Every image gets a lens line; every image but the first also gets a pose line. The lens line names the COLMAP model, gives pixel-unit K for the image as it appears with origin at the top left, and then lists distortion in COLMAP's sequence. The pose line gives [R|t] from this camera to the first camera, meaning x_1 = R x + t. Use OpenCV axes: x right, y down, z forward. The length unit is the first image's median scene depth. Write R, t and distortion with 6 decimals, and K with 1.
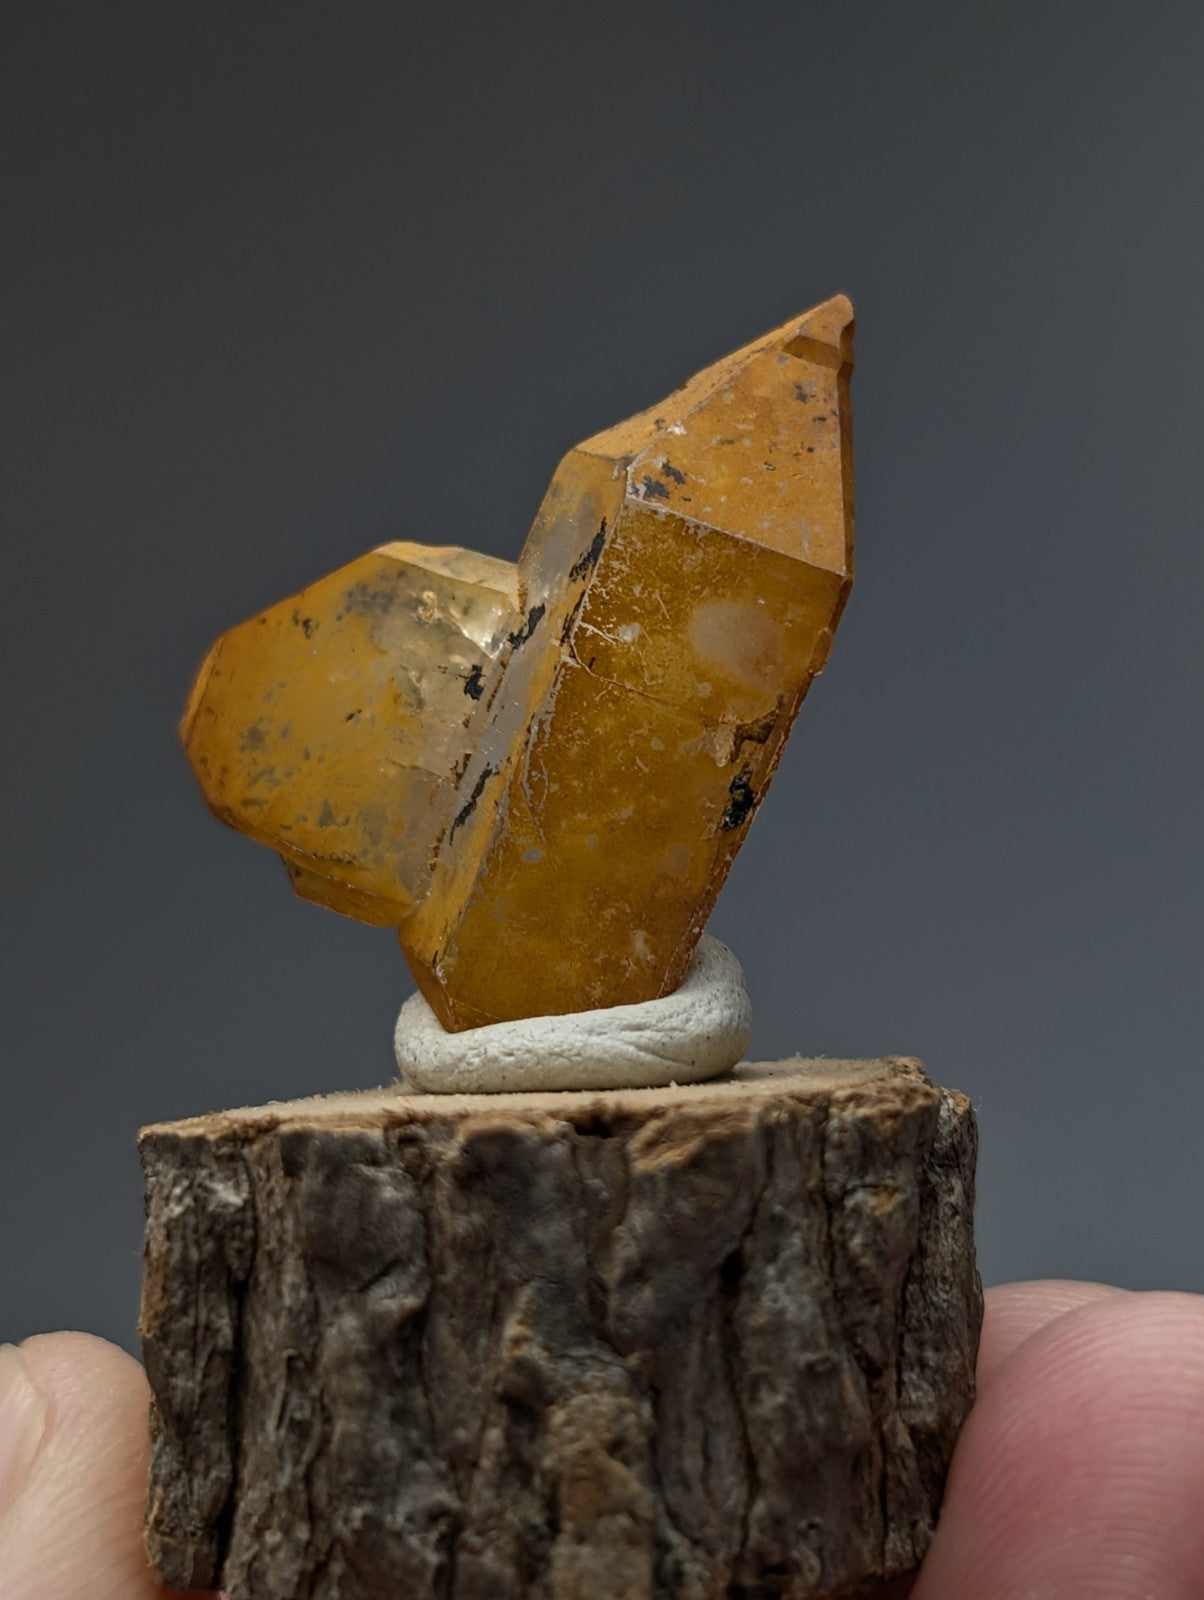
lens RADIAL K [[2359.4, 0, 958.1], [0, 2359.4, 843.4], [0, 0, 1]] dist [0.326610, -0.058018]
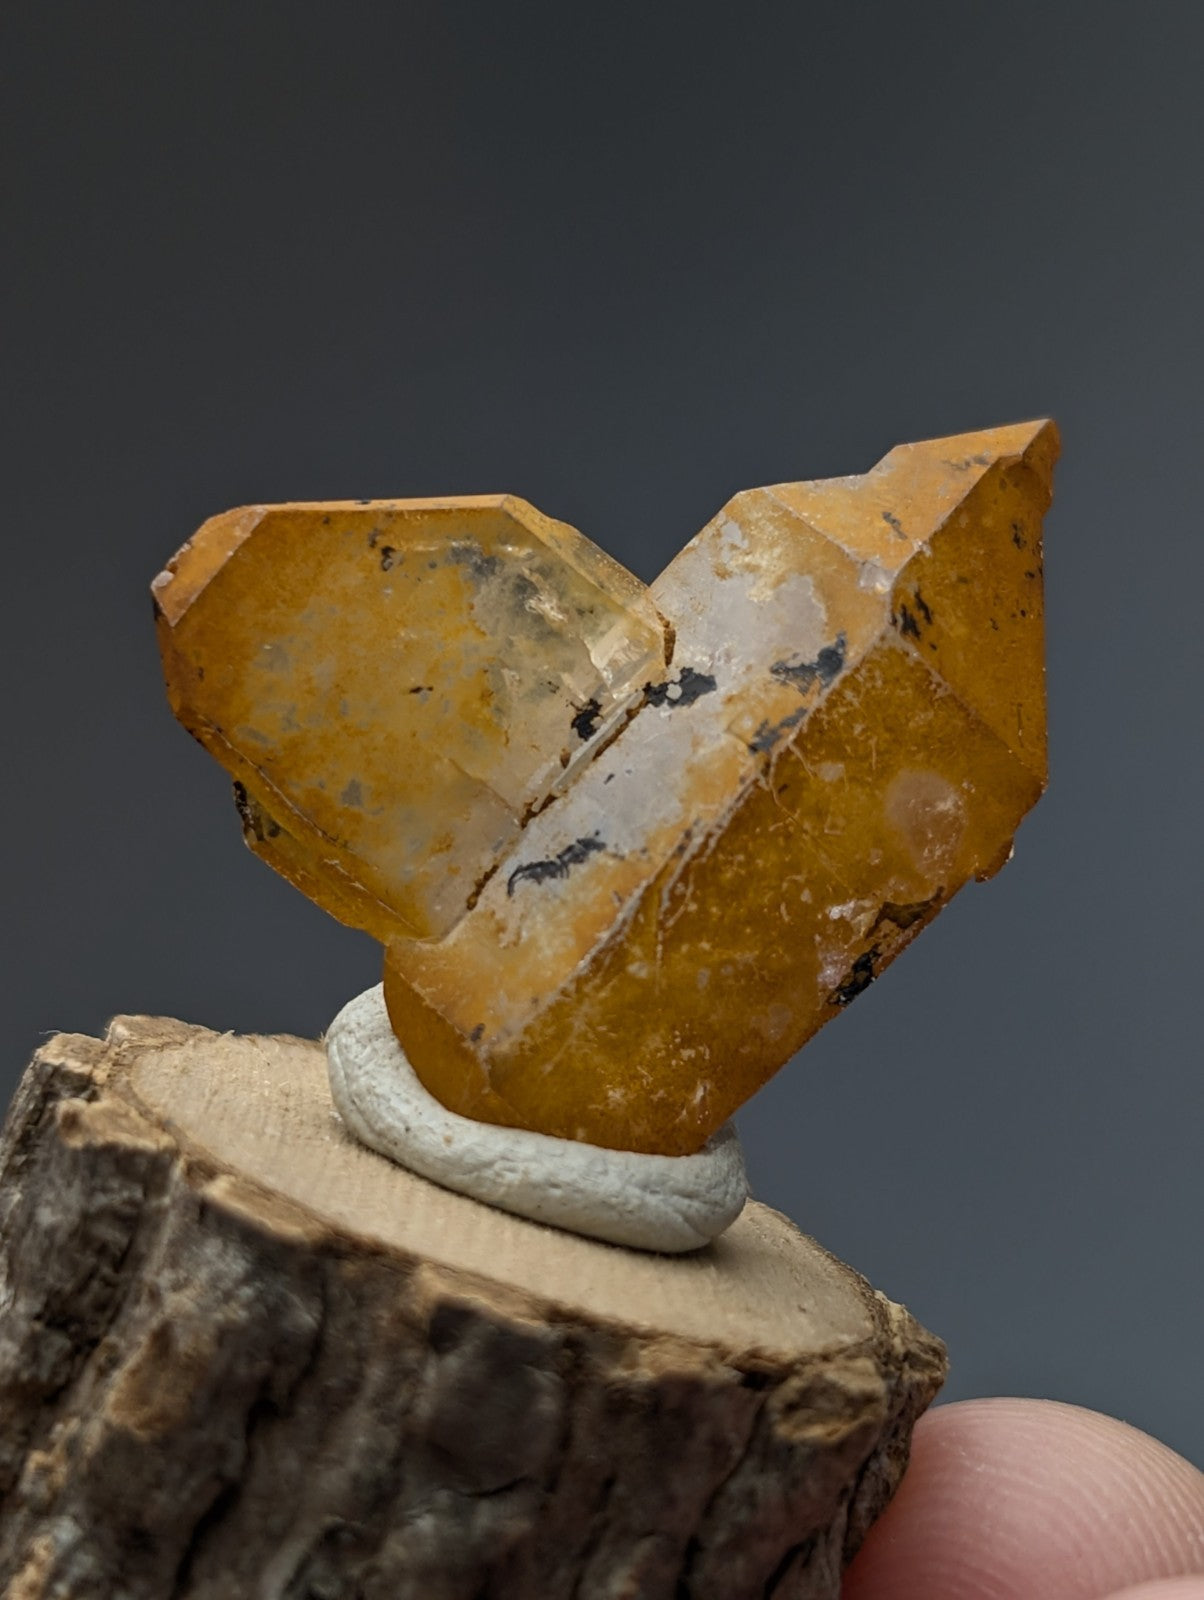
lens RADIAL K [[2417.7, 0, 584.4], [0, 2417.7, 800.8], [0, 0, 1]] dist [0.337622, -0.128935]
pose [[0.834159, 0.295901, 0.465426, -0.629192], [-0.382133, 0.918585, 0.100875, -0.134193], [-0.397685, -0.262000, 0.879319, 0.243260]]
